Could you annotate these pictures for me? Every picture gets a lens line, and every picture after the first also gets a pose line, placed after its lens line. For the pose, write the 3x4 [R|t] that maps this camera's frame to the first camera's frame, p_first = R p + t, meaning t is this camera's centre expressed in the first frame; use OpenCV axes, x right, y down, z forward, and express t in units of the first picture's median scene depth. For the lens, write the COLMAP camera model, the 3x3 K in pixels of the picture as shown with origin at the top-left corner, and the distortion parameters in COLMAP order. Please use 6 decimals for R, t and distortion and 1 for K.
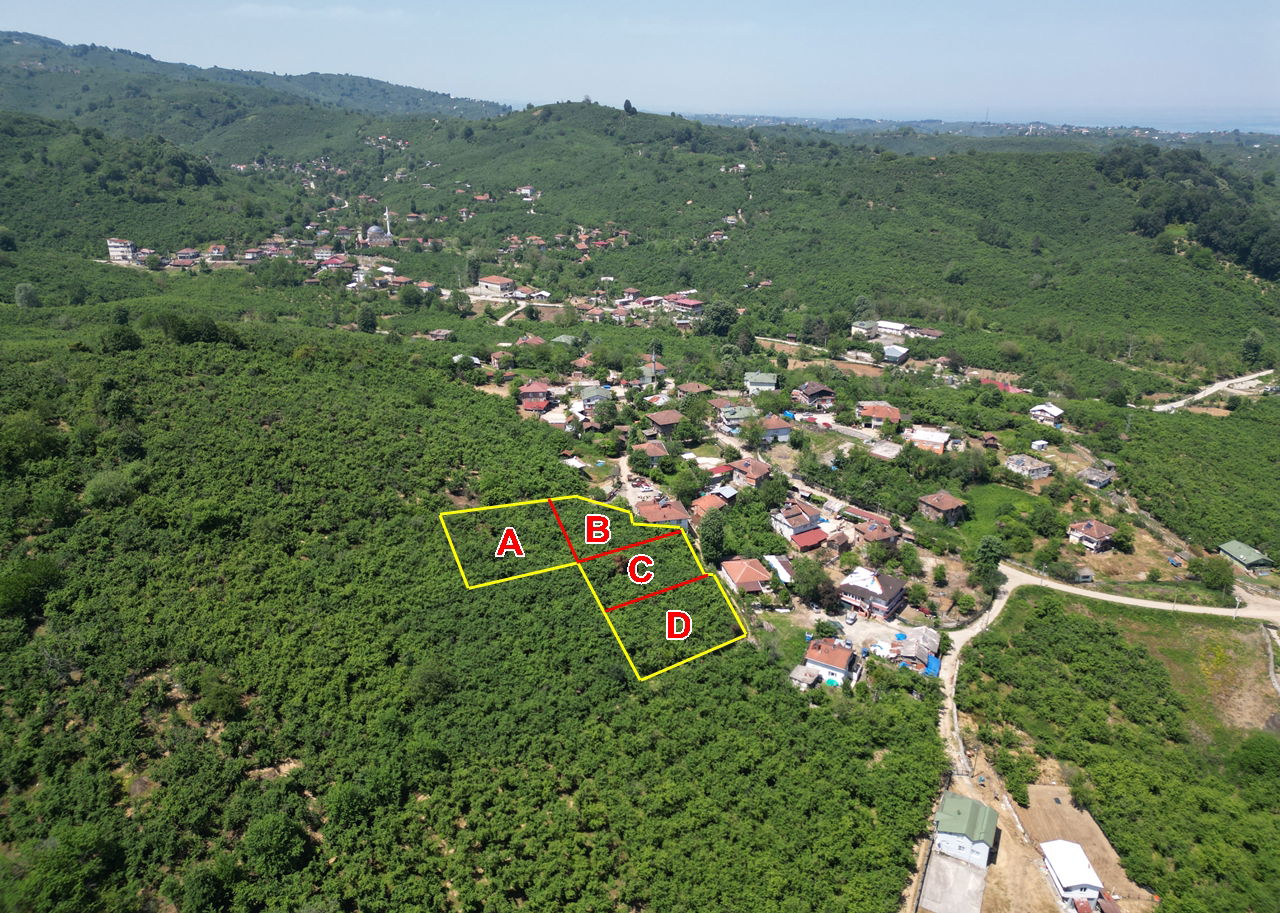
lens RADIAL K [[891.4, 0, 636.2], [0, 891.4, 434.5], [0, 0, 1]] dist [0.078501, -0.078700]
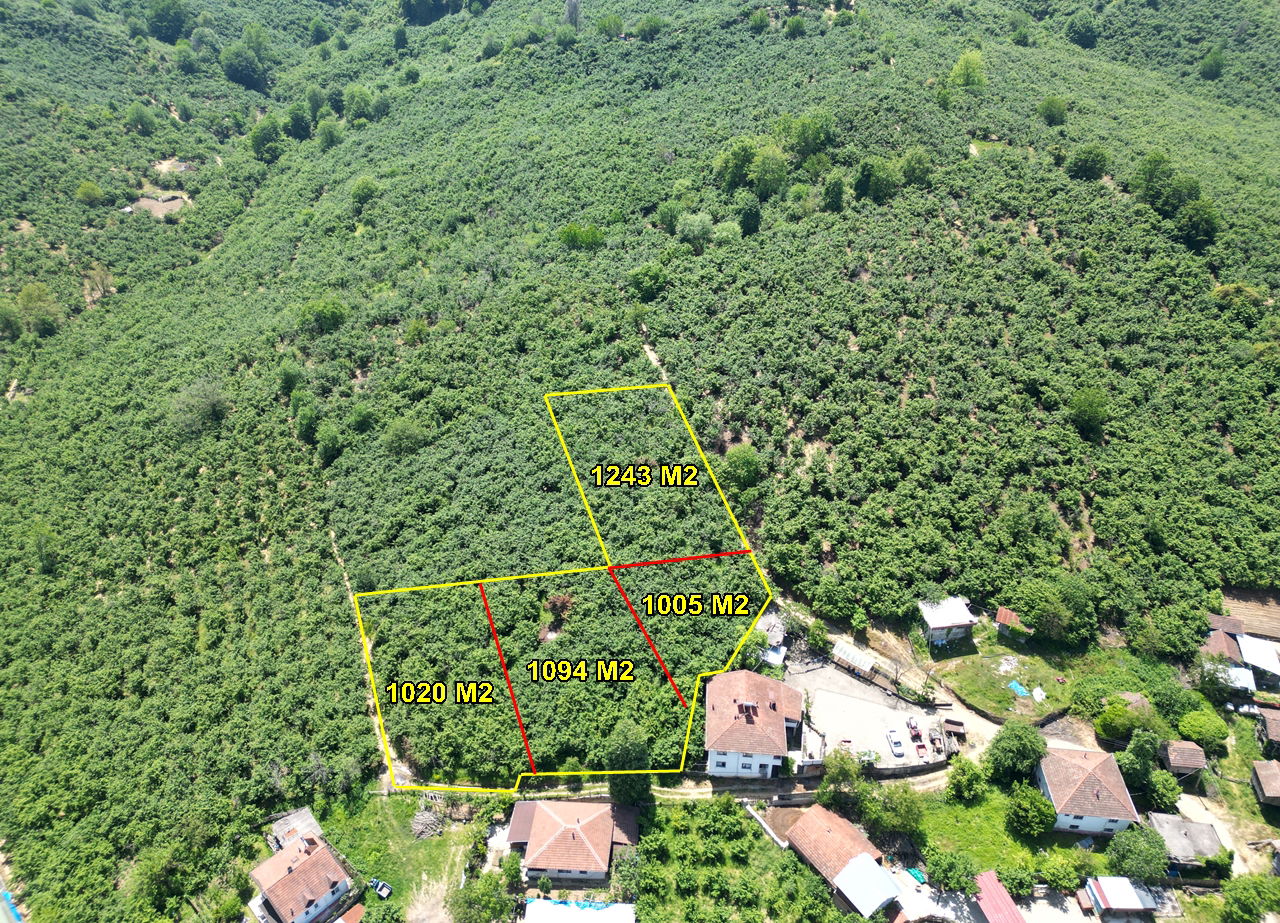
lens RADIAL K [[891.0, 0, 636.5], [0, 891.0, 446.7], [0, 0, 1]] dist [0.069547, -0.064315]
pose [[-0.285246, 0.553867, -0.782218, 0.158552], [-0.336097, 0.706499, 0.622815, -0.142246], [0.897593, 0.440557, -0.015373, 0.365604]]
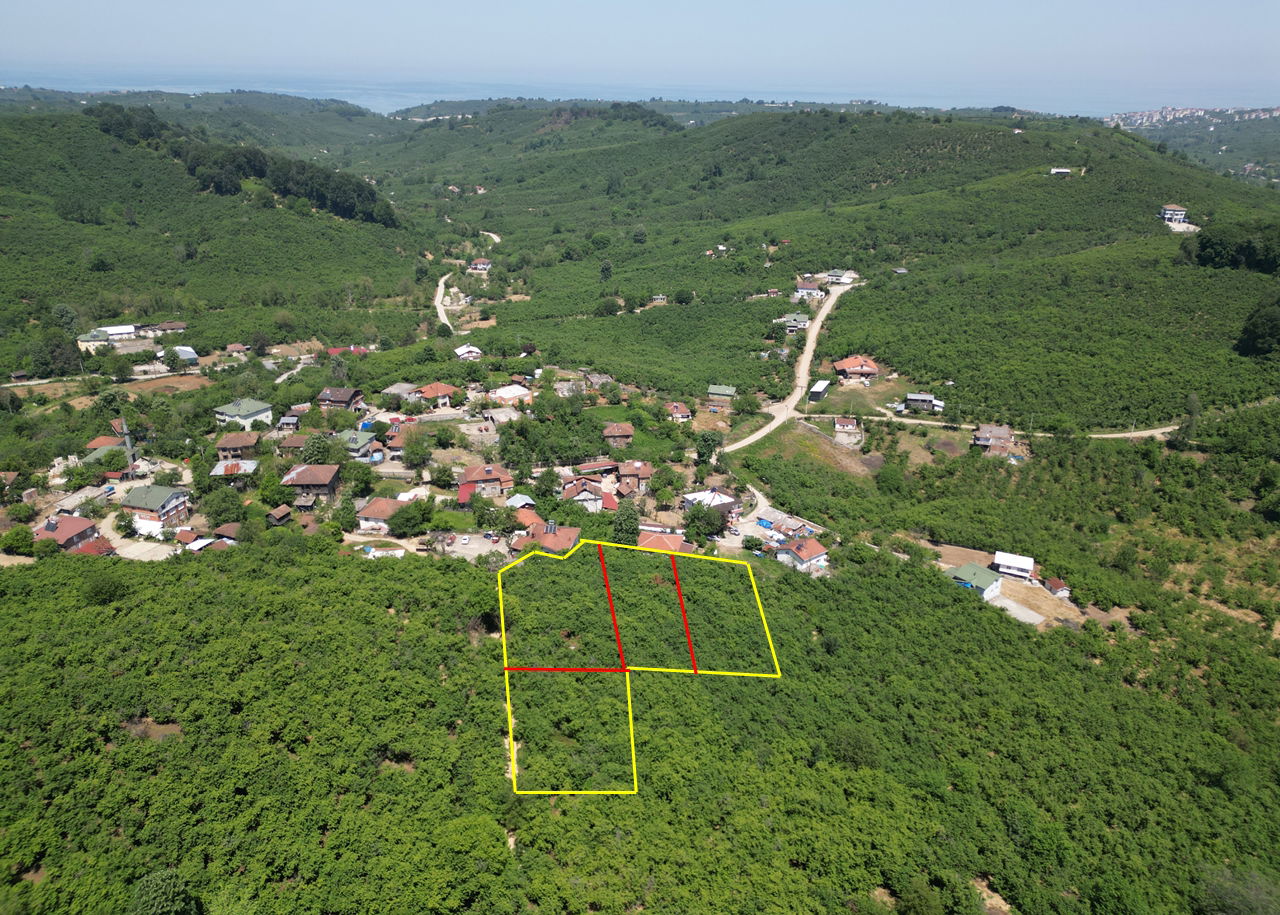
lens RADIAL K [[891.4, 0, 636.2], [0, 891.4, 435.5], [0, 0, 1]] dist [0.078501, -0.078700]
pose [[0.388982, -0.347676, 0.853121, -0.272901], [0.309763, 0.921493, 0.234303, -0.078163], [-0.867606, 0.173126, 0.466141, 0.207799]]
